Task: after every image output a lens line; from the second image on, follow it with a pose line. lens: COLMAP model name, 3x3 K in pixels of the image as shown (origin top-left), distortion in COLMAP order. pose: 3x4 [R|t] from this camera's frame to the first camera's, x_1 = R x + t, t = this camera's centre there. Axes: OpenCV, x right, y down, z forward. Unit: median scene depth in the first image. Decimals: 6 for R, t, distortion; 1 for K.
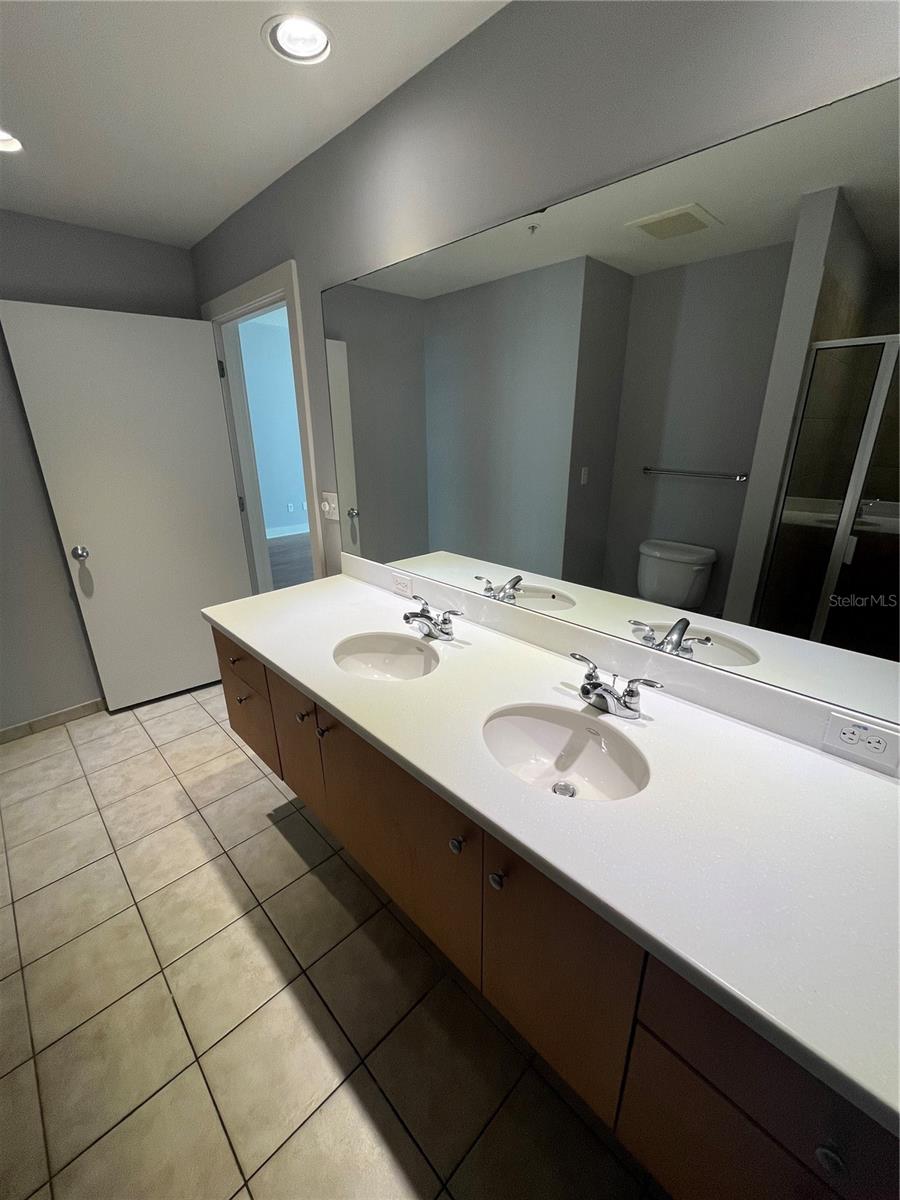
lens RADIAL K [[486.7, 0, 452.4], [0, 486.7, 602.1], [0, 0, 1]] dist [0.001922, 0.000605]
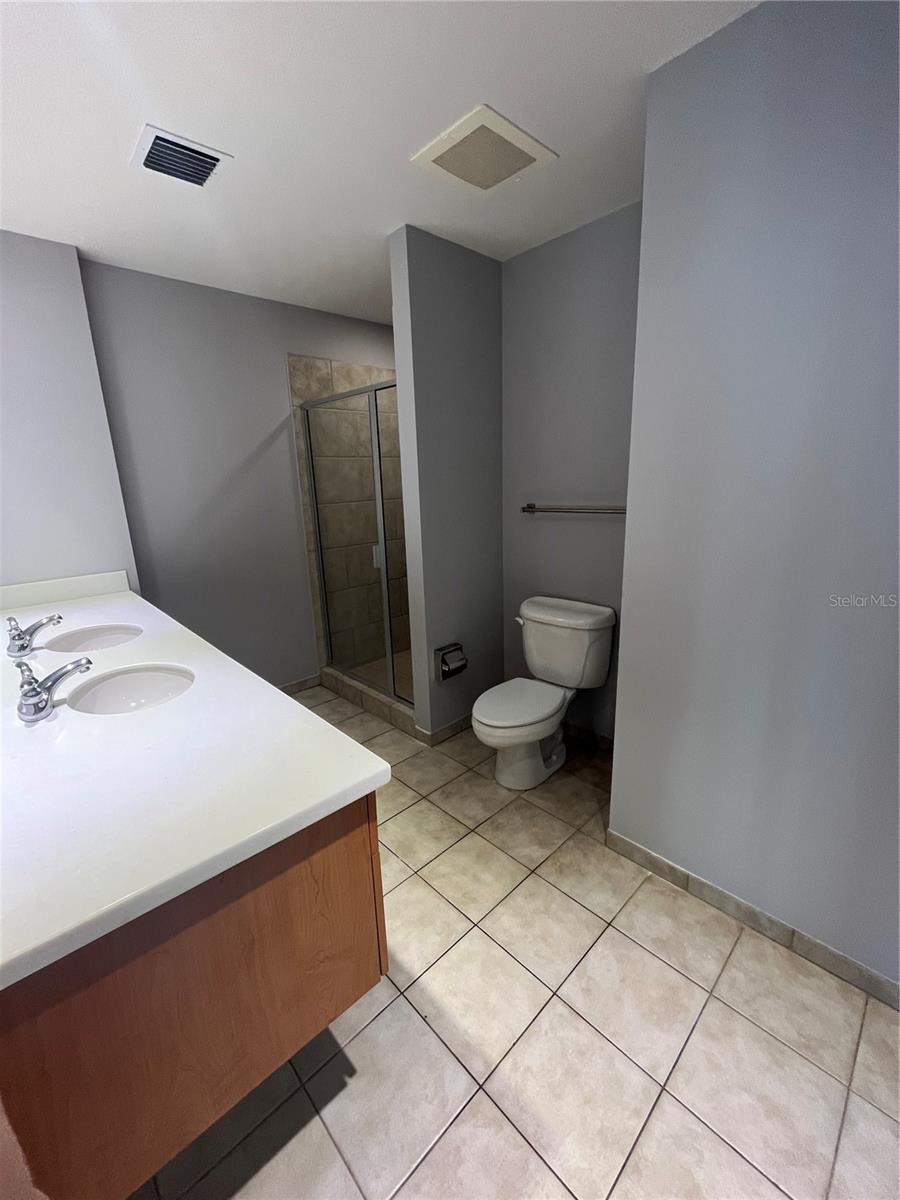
lens RADIAL K [[486.7, 0, 451.0], [0, 486.7, 601.6], [0, 0, 1]] dist [0.001922, 0.000605]
pose [[-0.998859, 0.034367, 0.033150, -0.547226], [0.046892, 0.837009, 0.545176, -0.352144], [-0.009011, 0.546108, -0.837666, 1.211287]]
